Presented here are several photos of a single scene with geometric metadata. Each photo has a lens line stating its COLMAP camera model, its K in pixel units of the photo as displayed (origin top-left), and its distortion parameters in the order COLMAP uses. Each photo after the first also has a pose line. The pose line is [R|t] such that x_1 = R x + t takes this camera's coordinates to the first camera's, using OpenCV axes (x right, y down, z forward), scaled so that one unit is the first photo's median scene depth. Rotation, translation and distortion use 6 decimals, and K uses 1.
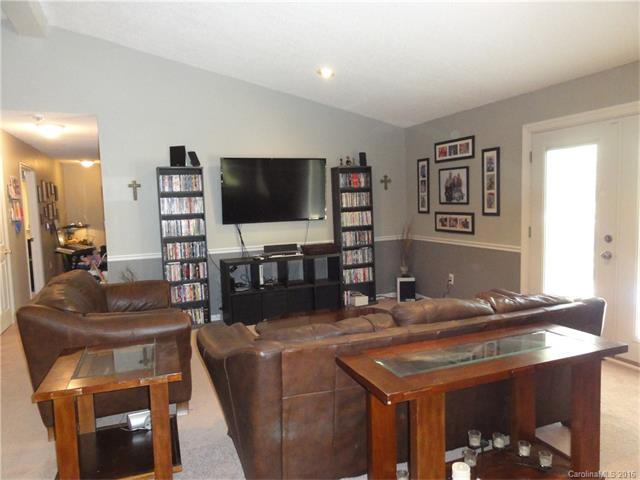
lens RADIAL K [[451.9, 0, 321.2], [0, 451.9, 239.8], [0, 0, 1]] dist [0.004085, -0.000154]
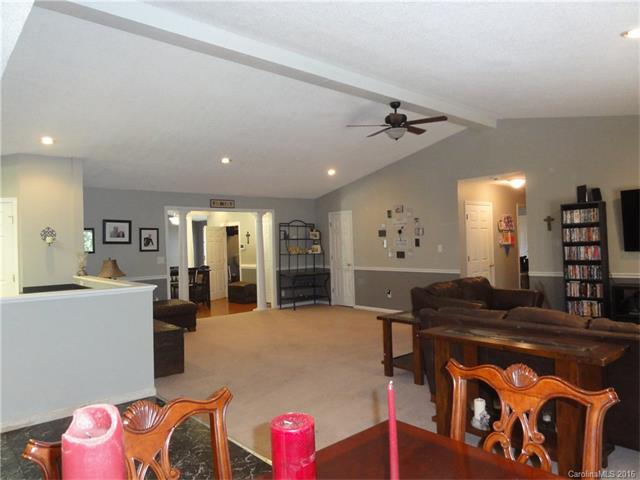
lens RADIAL K [[451.9, 0, 320.4], [0, 451.9, 240.8], [0, 0, 1]] dist [0.004085, -0.000154]
pose [[0.340817, 0.006827, -0.940105, 0.587010], [-0.053984, 0.998466, -0.012320, -0.006692], [0.938579, 0.054950, 0.340662, -0.062083]]
